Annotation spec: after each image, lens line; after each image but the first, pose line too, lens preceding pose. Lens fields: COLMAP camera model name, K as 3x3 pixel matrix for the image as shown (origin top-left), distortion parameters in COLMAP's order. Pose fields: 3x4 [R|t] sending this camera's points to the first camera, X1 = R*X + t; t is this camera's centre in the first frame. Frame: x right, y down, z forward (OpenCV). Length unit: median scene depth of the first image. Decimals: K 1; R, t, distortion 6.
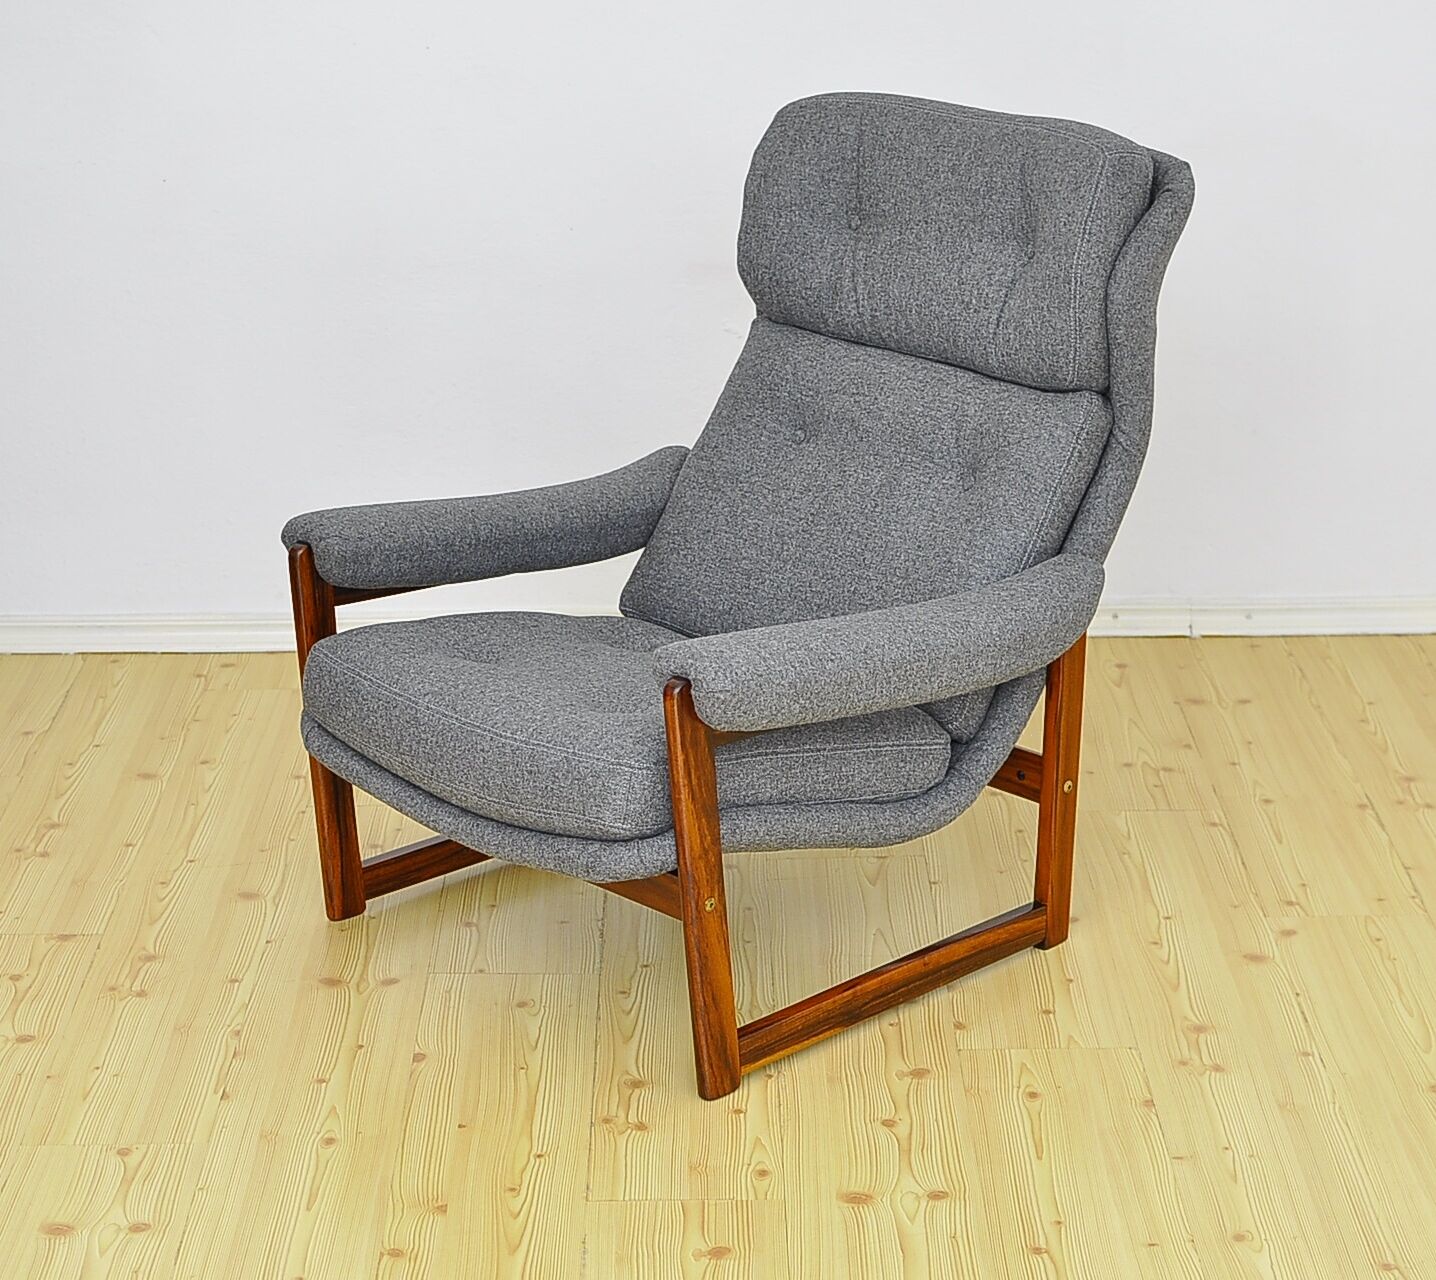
lens RADIAL K [[3297.1, 0, 760.2], [0, 3297.1, 641.7], [0, 0, 1]] dist [-0.176891, -0.015018]
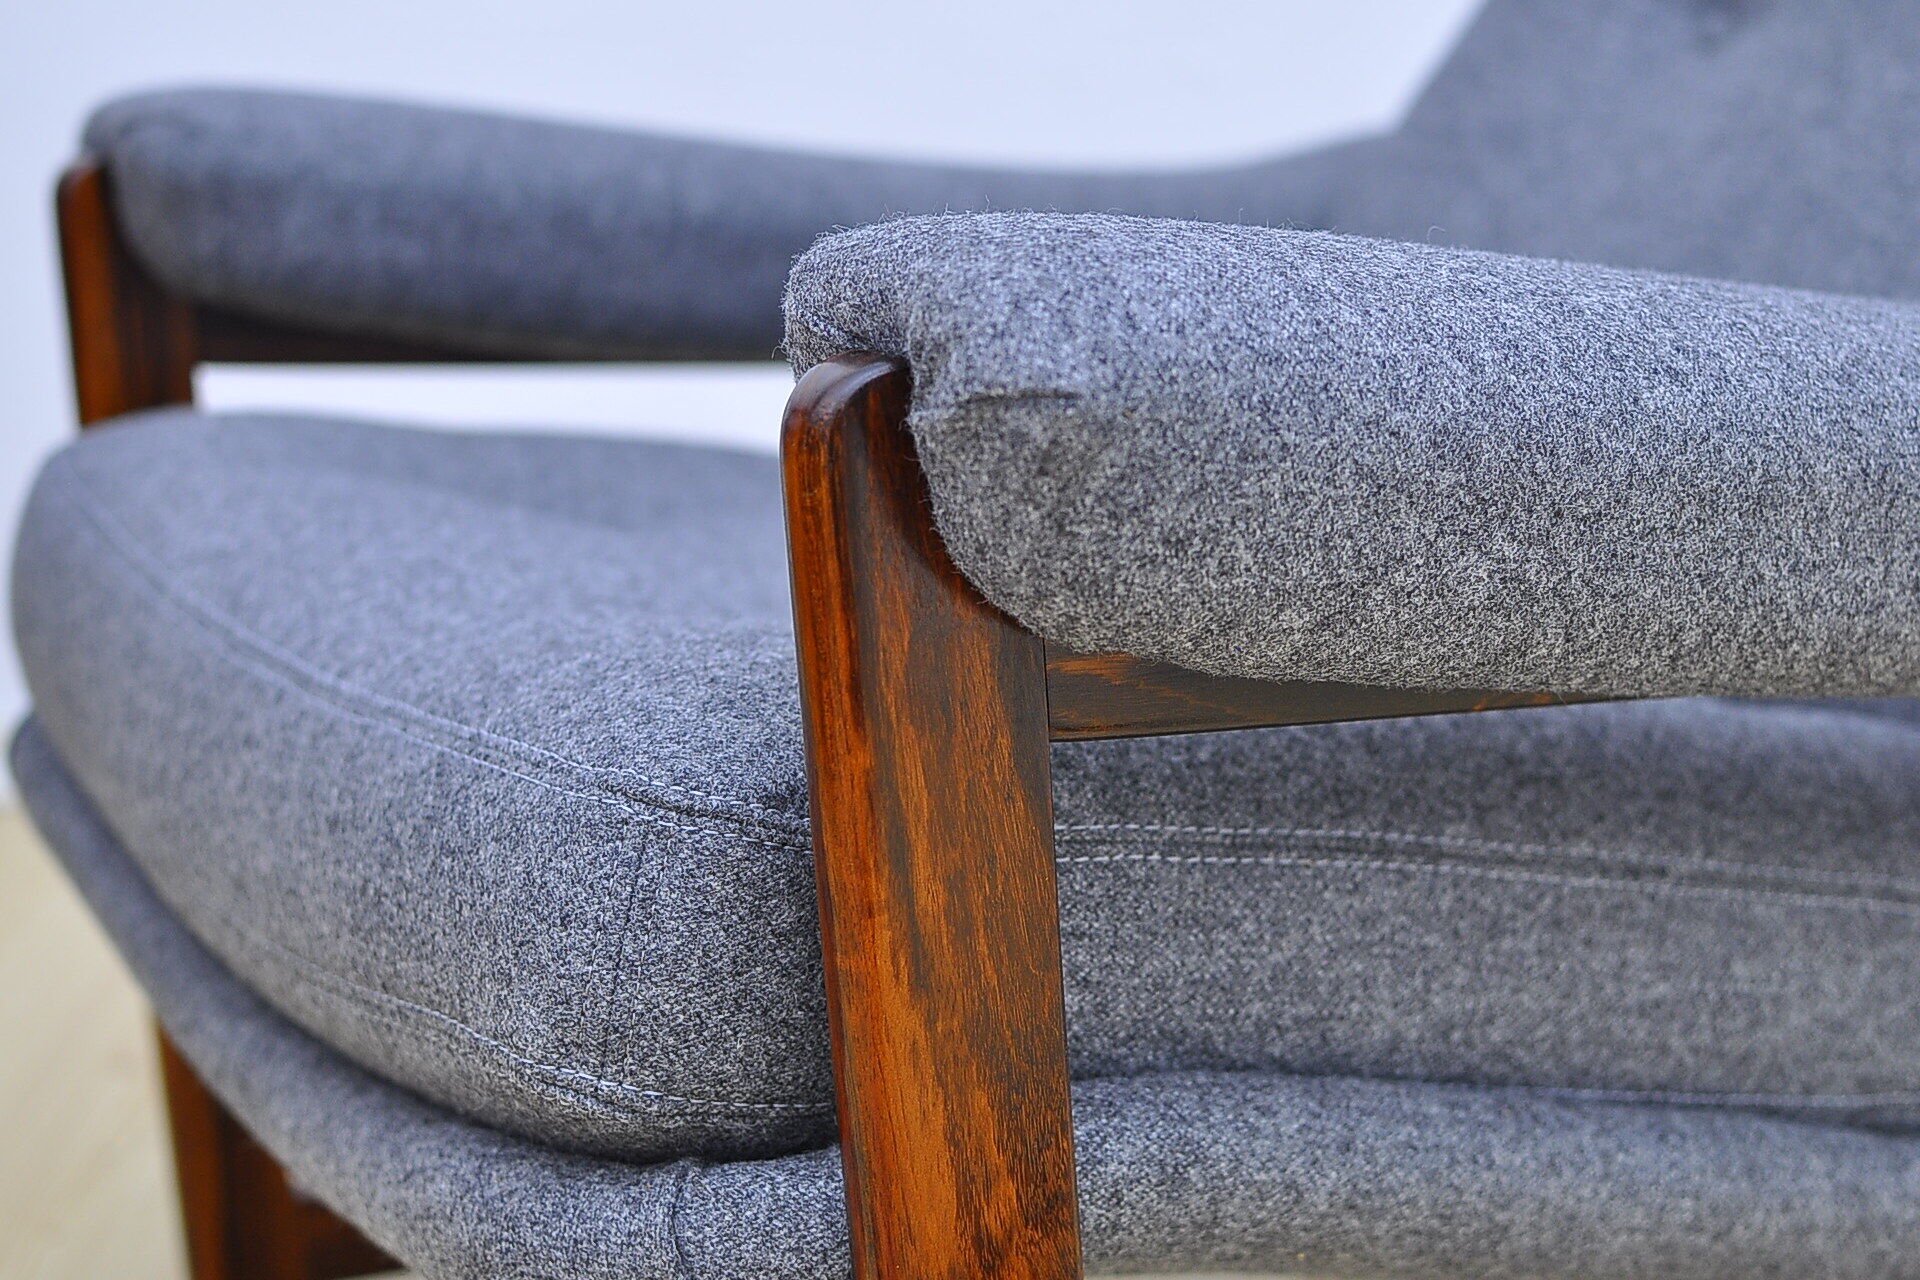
lens RADIAL K [[3291.0, 0, 957.4], [0, 3291.0, 508.4], [0, 0, 1]] dist [-0.197702, 0.160987]
pose [[0.962304, 0.053799, -0.266601, 0.031577], [-0.093995, 0.985625, -0.140384, 0.044087], [0.255217, 0.160152, 0.953528, 0.755021]]
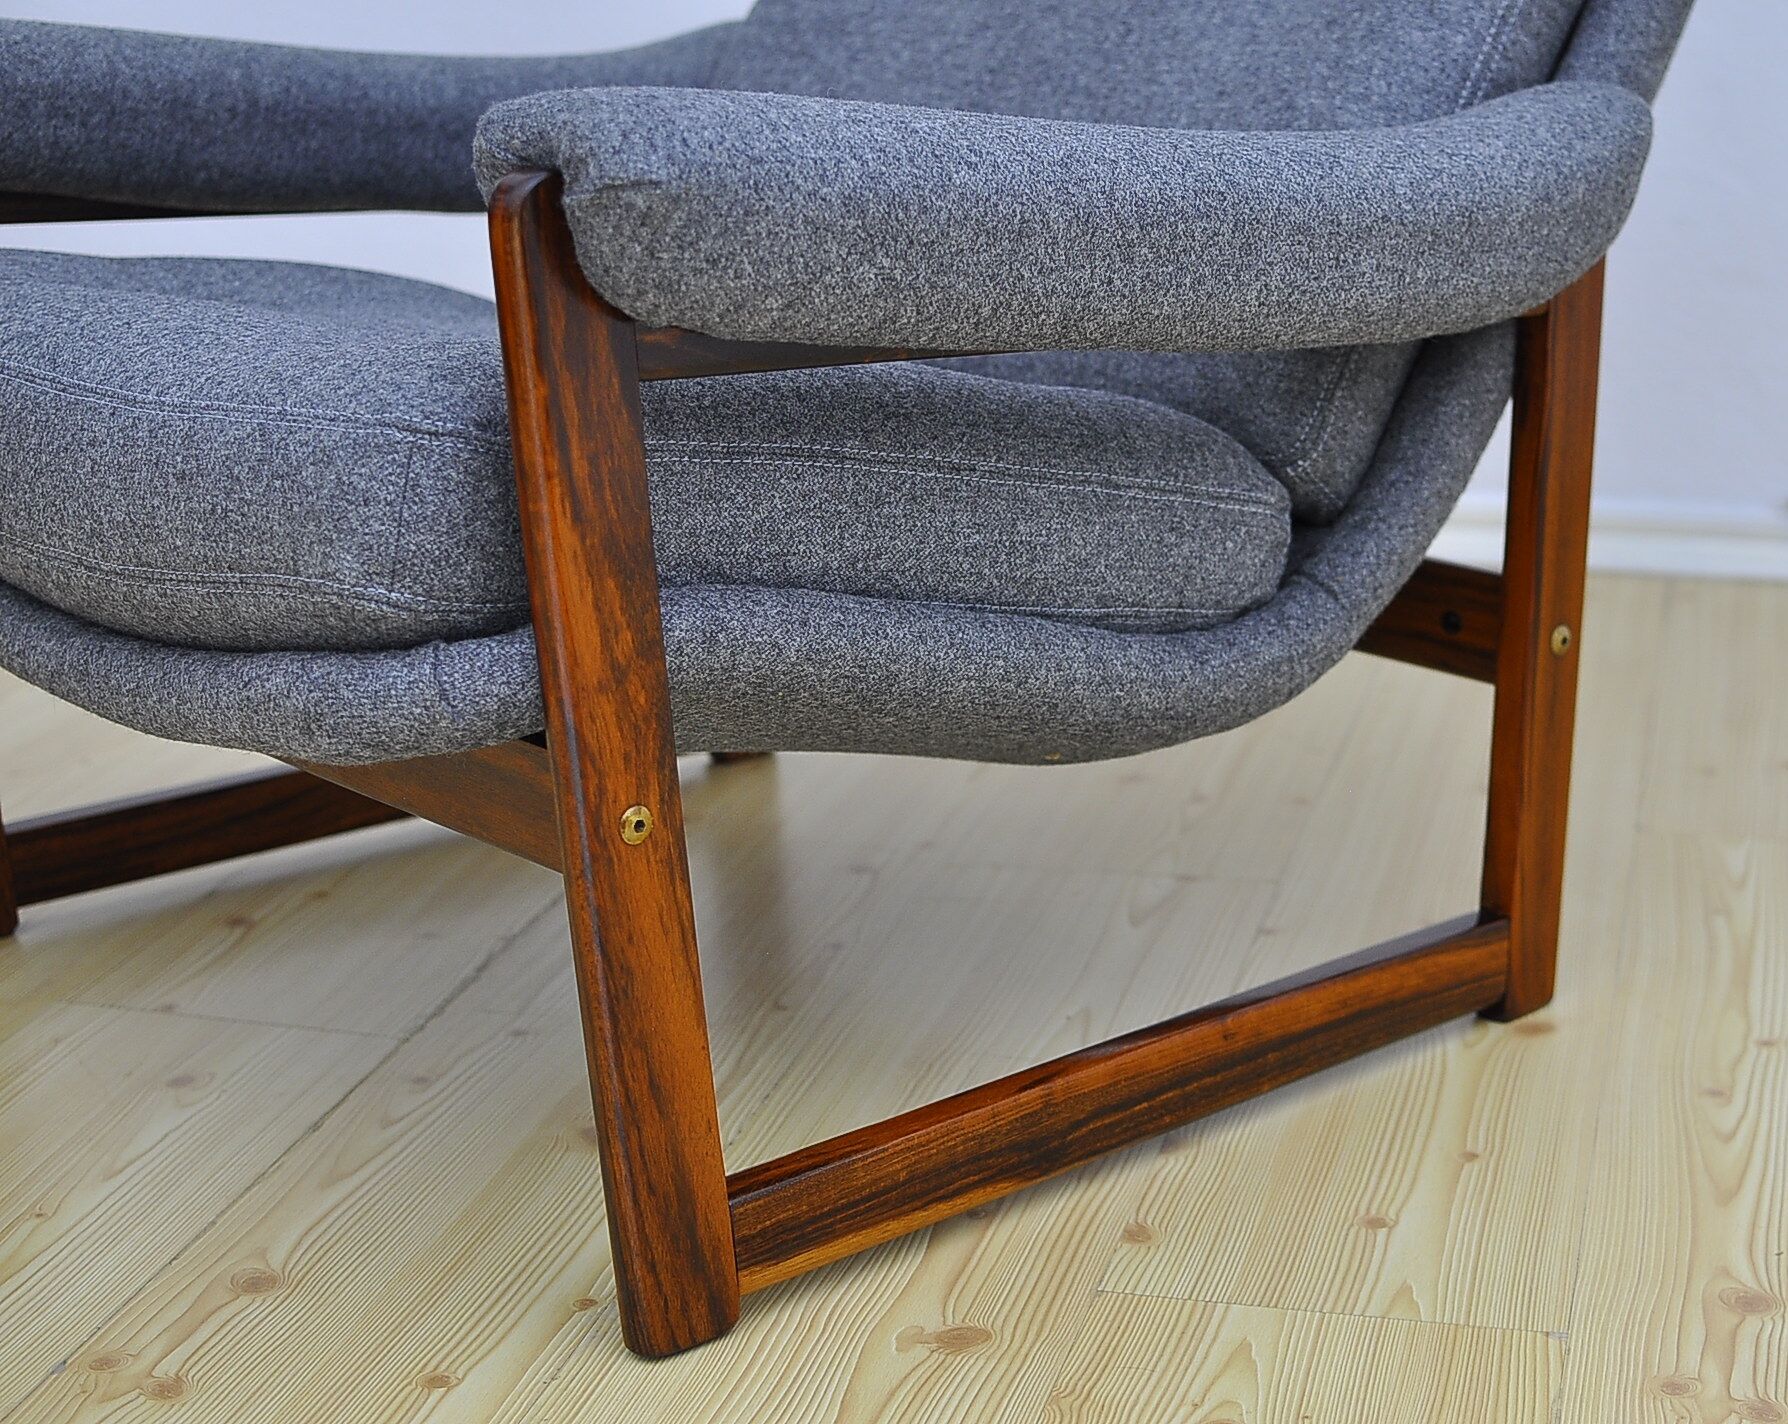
lens RADIAL K [[3304.3, 0, 1079.8], [0, 3304.3, 707.0], [0, 0, 1]] dist [-0.272570, 0.906575]
pose [[0.999925, 0.009036, -0.008270, 0.035760], [-0.009500, 0.998277, -0.057896, 0.083349], [0.007732, 0.057970, 0.998288, 0.601475]]
